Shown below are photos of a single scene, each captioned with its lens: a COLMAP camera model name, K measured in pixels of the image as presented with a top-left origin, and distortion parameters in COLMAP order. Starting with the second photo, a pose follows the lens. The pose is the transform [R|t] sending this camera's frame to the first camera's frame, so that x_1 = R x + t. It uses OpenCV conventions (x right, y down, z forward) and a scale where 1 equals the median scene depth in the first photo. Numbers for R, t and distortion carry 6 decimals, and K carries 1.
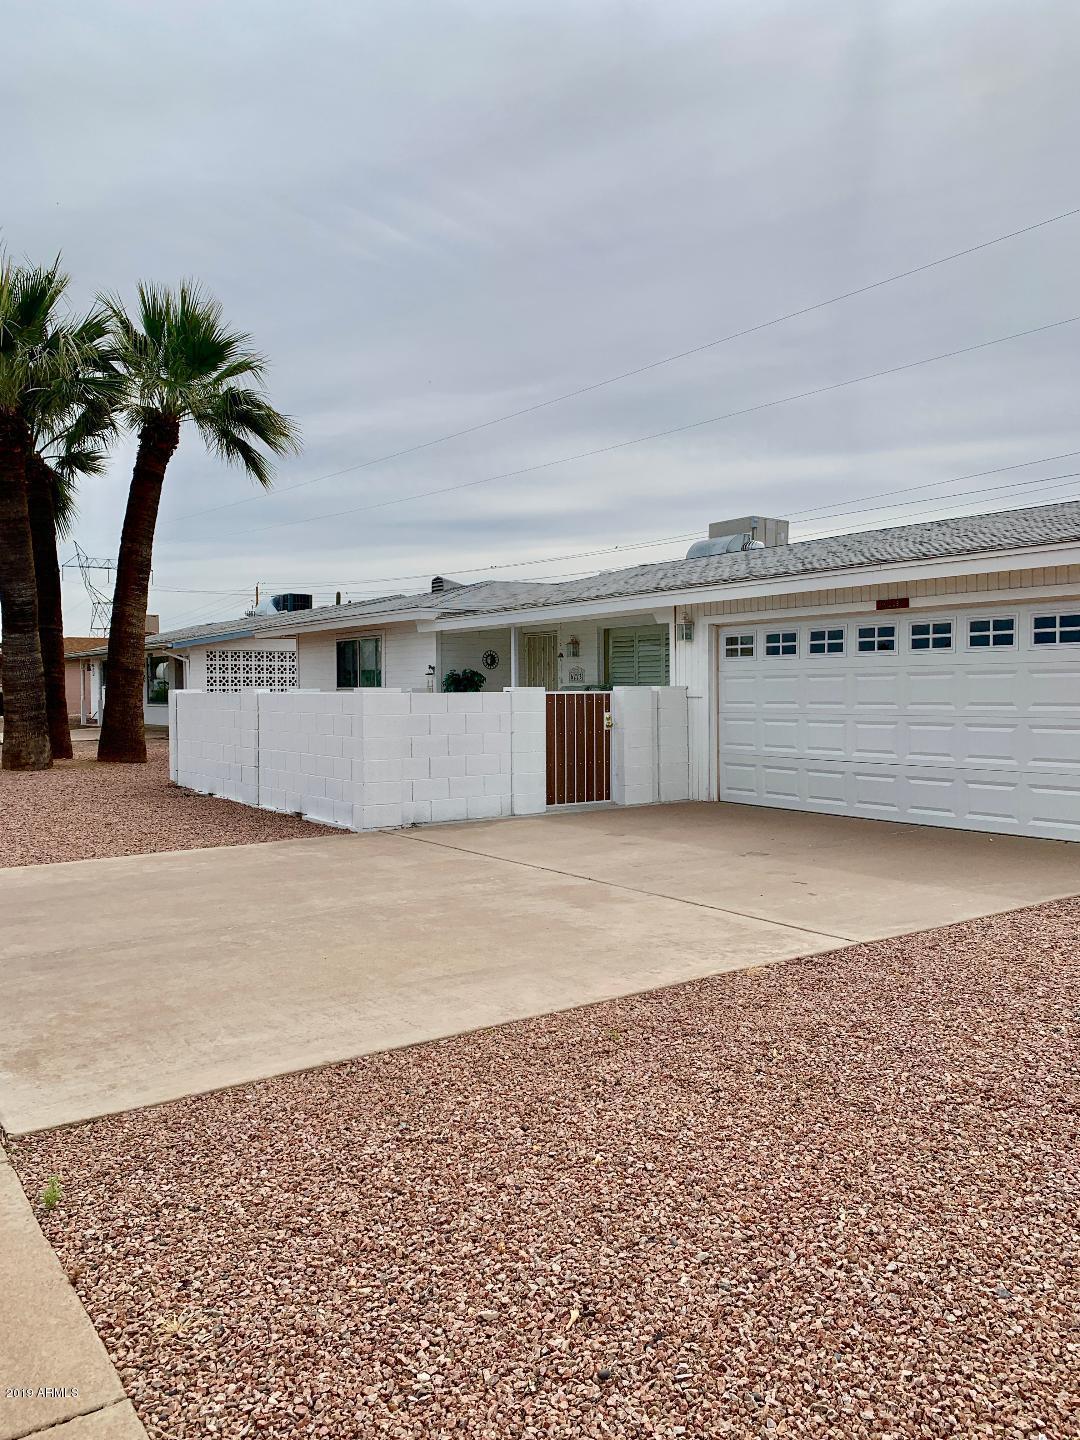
lens RADIAL K [[1106.6, 0, 540.0], [0, 1106.6, 720.0], [0, 0, 1]] dist [0.086196, -0.159078]
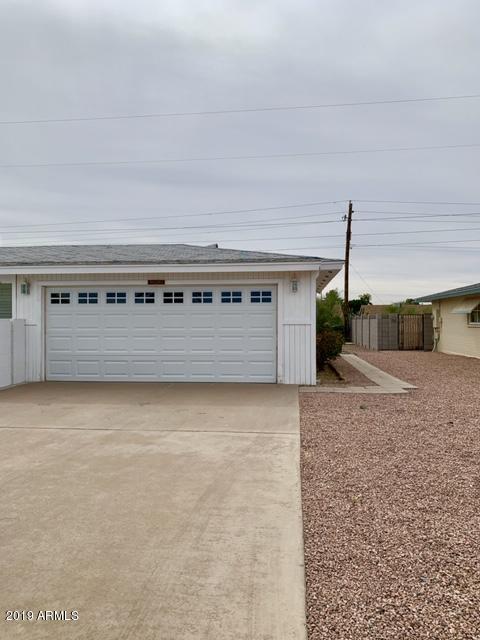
lens RADIAL K [[493.1, 0, 226.8], [0, 493.1, 319.8], [0, 0, 1]] dist [-0.003923, -0.003620]
pose [[0.655198, 0.011516, 0.755370, -0.374843], [0.016598, 0.999423, -0.029634, 0.000178], [-0.755275, 0.031954, 0.654628, 0.320287]]
